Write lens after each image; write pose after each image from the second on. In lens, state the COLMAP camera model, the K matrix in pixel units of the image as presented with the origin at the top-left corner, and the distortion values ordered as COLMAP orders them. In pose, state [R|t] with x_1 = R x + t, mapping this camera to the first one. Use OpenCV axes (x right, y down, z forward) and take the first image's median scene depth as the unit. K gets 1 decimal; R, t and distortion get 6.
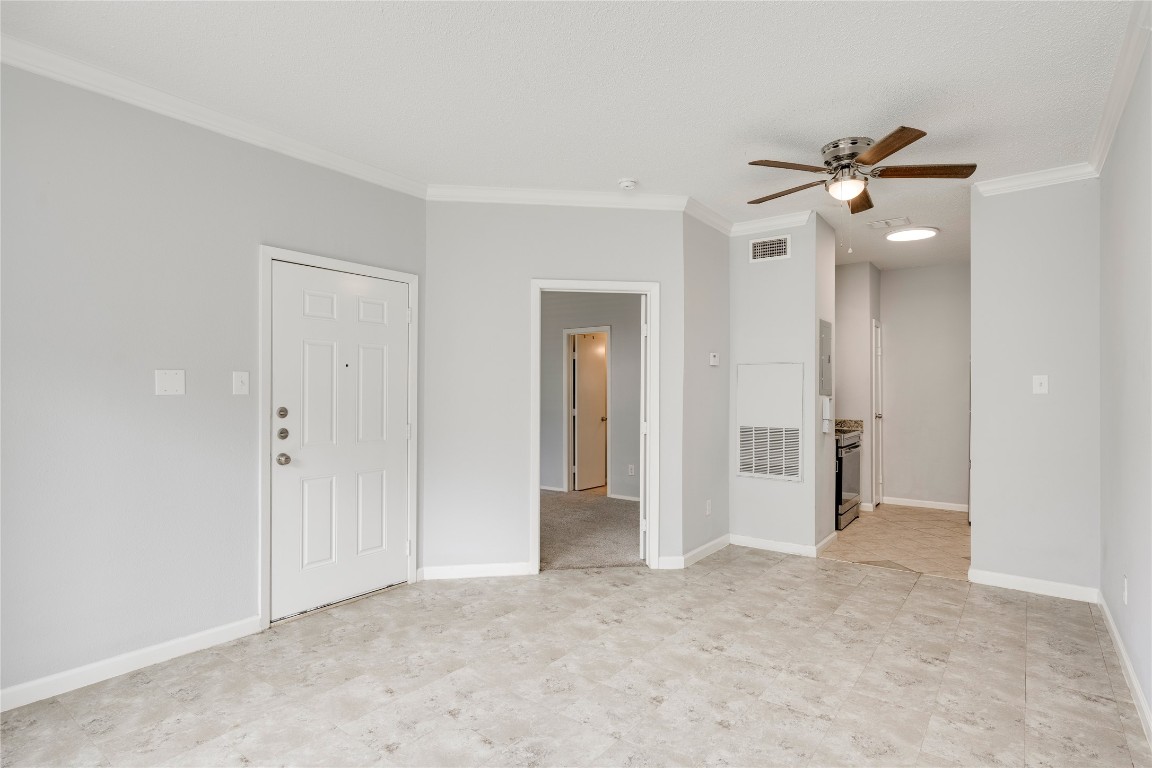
lens RADIAL K [[589.4, 0, 580.4], [0, 589.4, 387.6], [0, 0, 1]] dist [-0.001247, 0.000473]
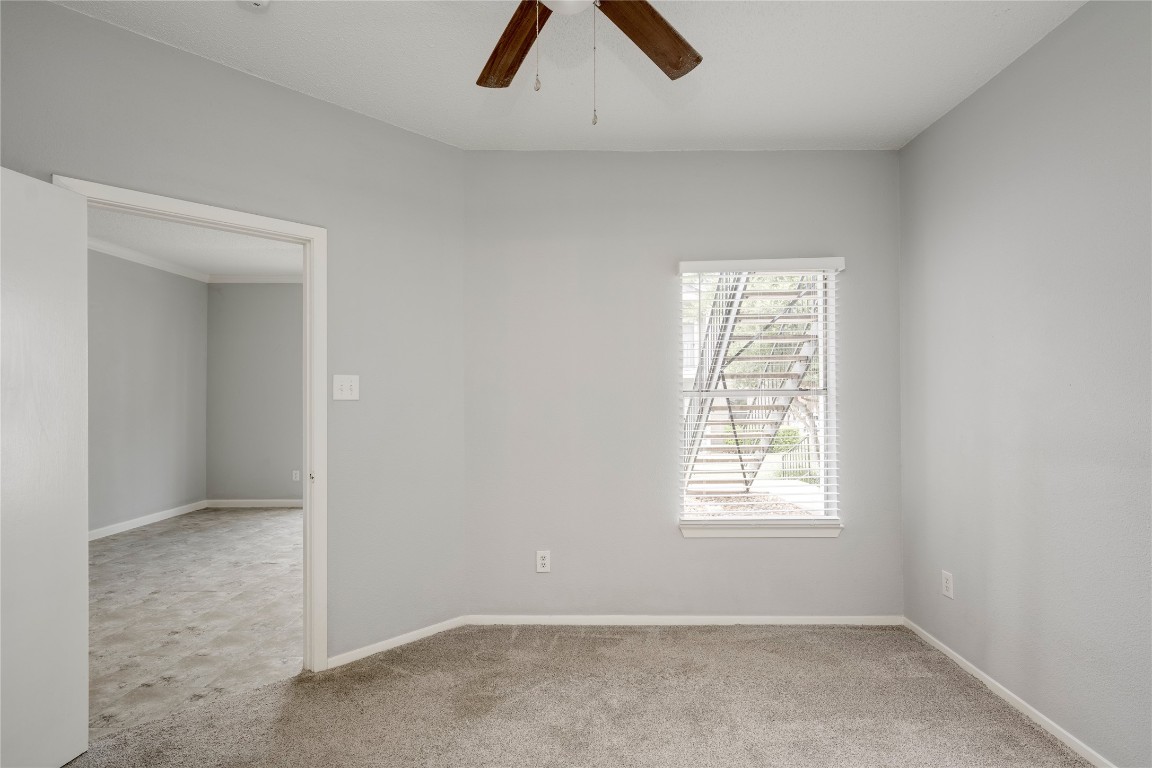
lens RADIAL K [[551.6, 0, 590.4], [0, 551.6, 392.5], [0, 0, 1]] dist [-0.001393, -0.000086]
pose [[-0.803201, -0.002473, -0.595703, 0.050840], [0.003970, 0.999947, -0.009505, 0.009585], [0.595695, -0.010000, -0.803149, 2.003658]]
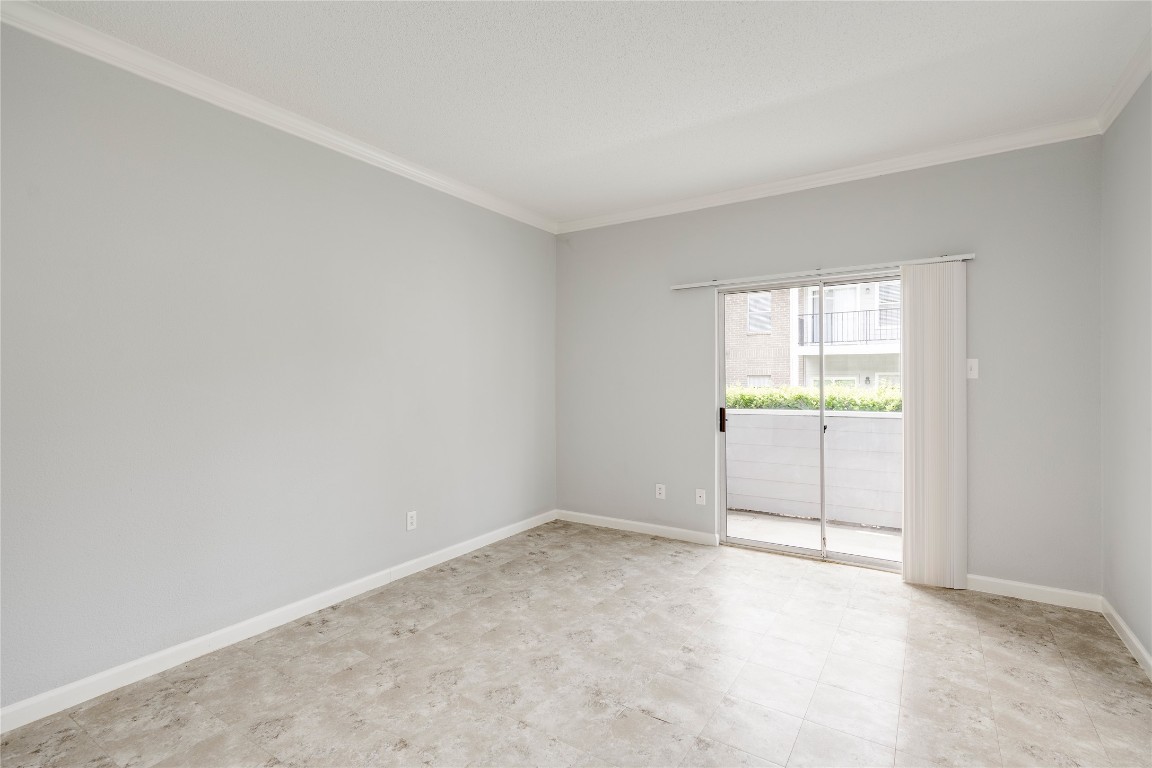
lens RADIAL K [[539.5, 0, 582.0], [0, 539.5, 379.1], [0, 0, 1]] dist [0.012460, -0.000214]
pose [[-0.997571, 0.002602, -0.069615, 0.014170], [0.002739, 0.999995, -0.001870, 0.004550], [0.069610, -0.002056, -0.997572, 1.198978]]
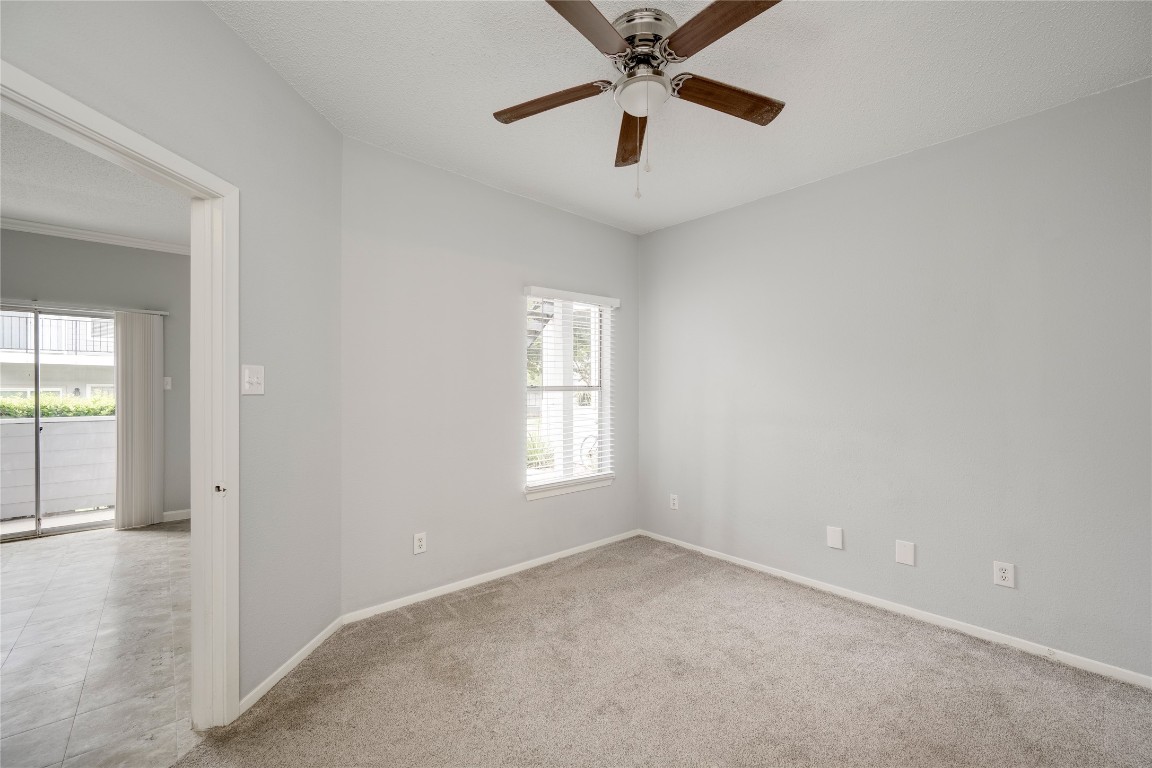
lens RADIAL K [[472.2, 0, 578.6], [0, 472.2, 390.7], [0, 0, 1]] dist [-0.000862, -0.000142]
pose [[-0.195566, 0.001401, -0.980690, 0.332198], [0.001361, 0.999998, 0.001158, 0.006851], [0.980690, -0.001108, -0.195568, 1.677693]]
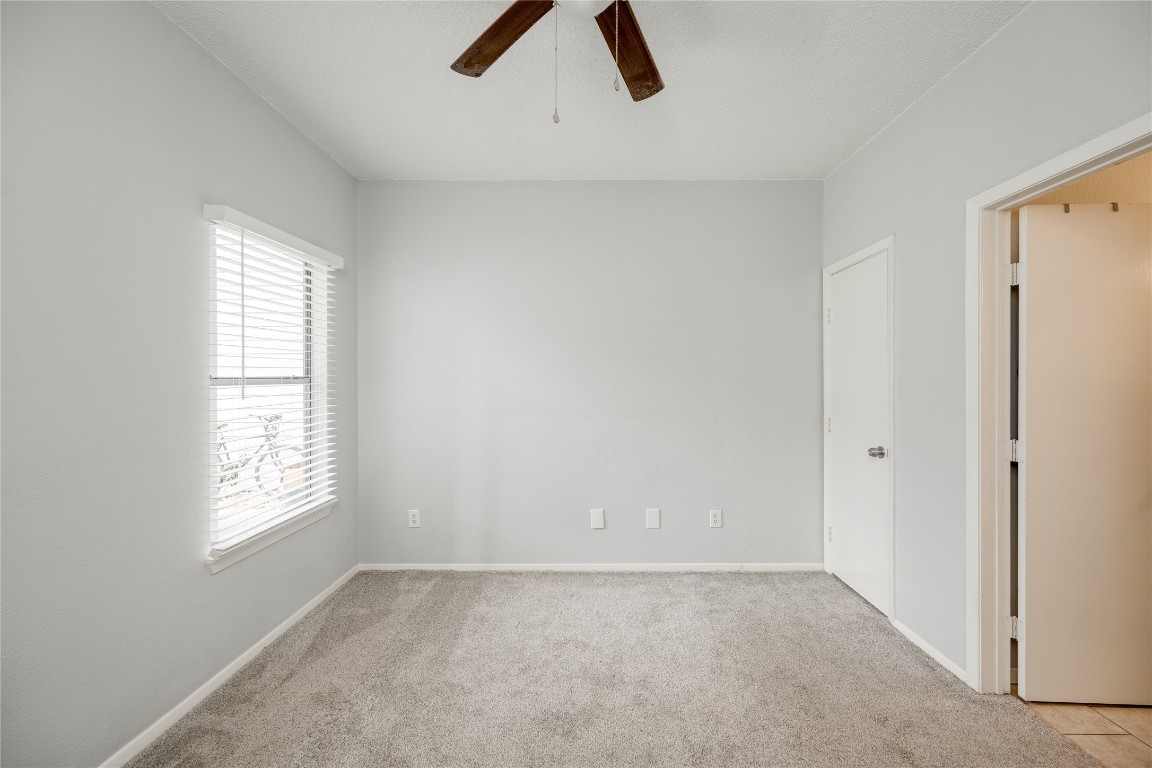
lens RADIAL K [[461.3, 0, 587.9], [0, 461.3, 383.1], [0, 0, 1]] dist [-0.001569, 0.000217]
pose [[0.595696, 0.002446, -0.803206, 0.111612], [0.005726, 0.999957, 0.007292, 0.004209], [0.803190, -0.008943, 0.595656, 1.420324]]
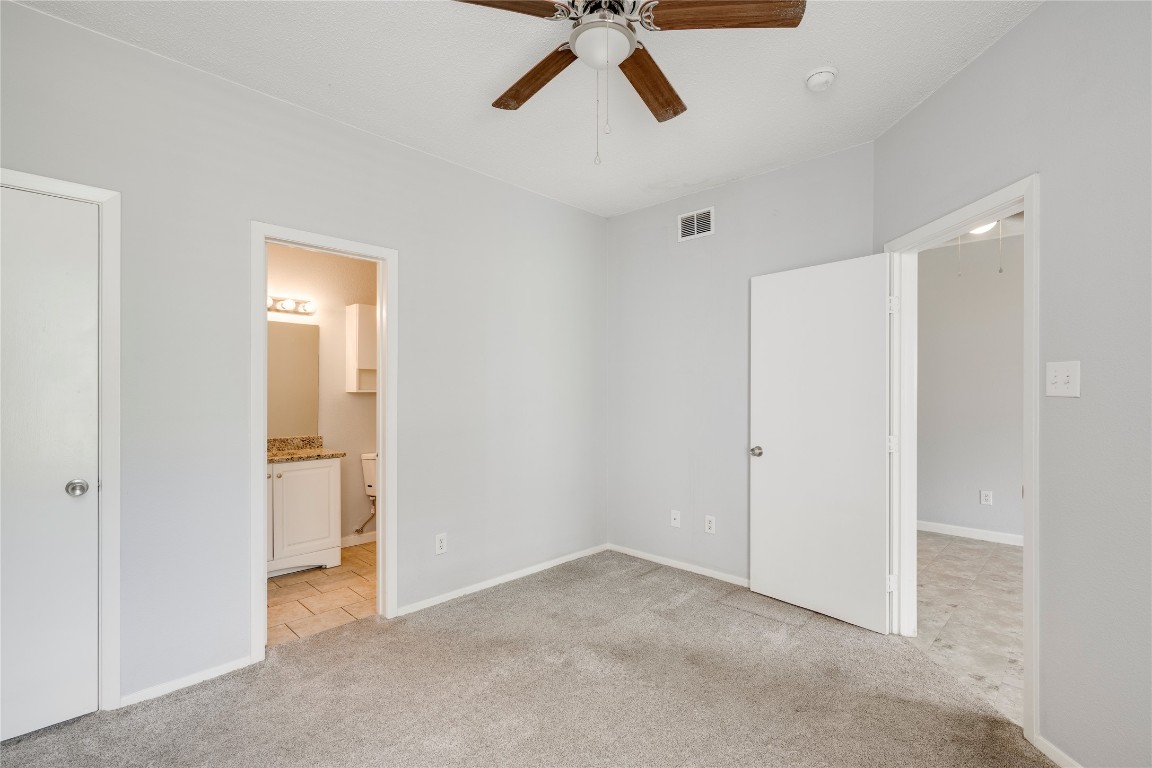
lens RADIAL K [[528.6, 0, 579.5], [0, 528.6, 391.2], [0, 0, 1]] dist [0.000080, 0.000129]
pose [[0.124478, -0.001331, 0.992222, -0.694643], [-0.008167, 0.999964, 0.002366, 0.009067], [-0.992189, -0.008398, 0.124462, 1.602450]]
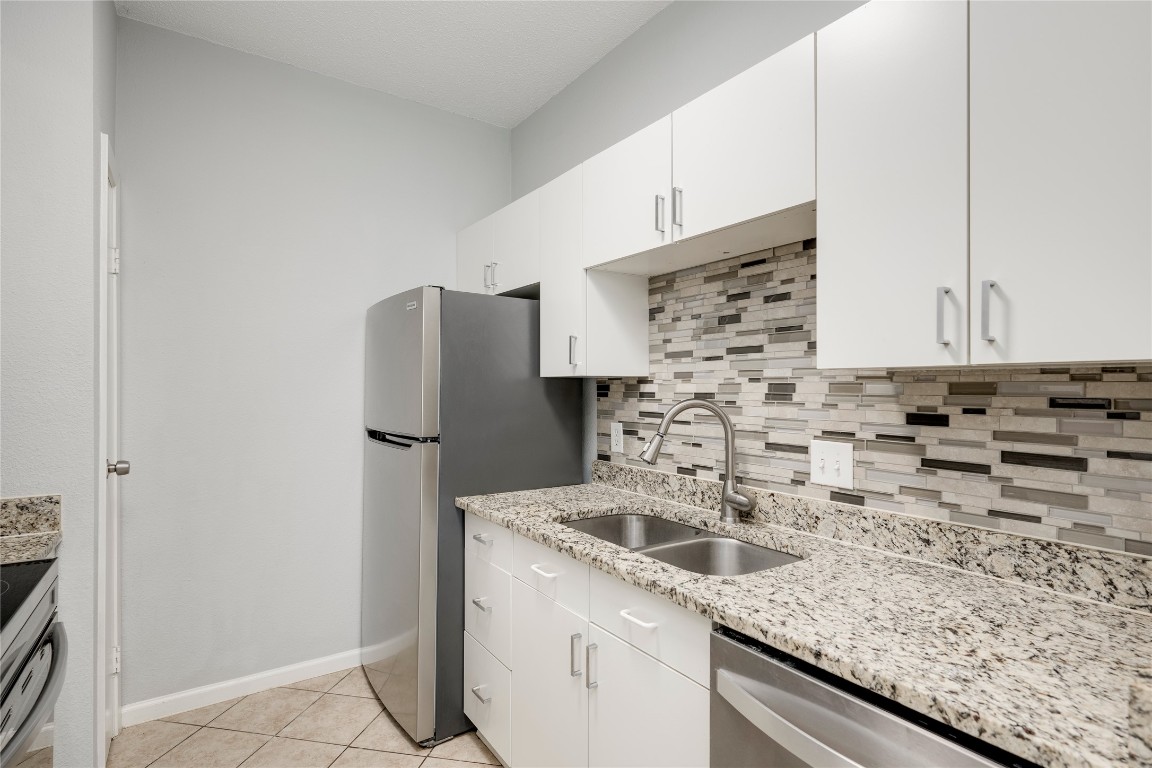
lens RADIAL K [[559.4, 0, 580.3], [0, 559.4, 384.7], [0, 0, 1]] dist [-0.000463, -0.000270]
pose [[0.322158, 0.003722, 0.946679, 0.575252], [-0.008612, 0.999962, -0.001001, 0.007144], [-0.946647, -0.007830, 0.322178, 1.261565]]
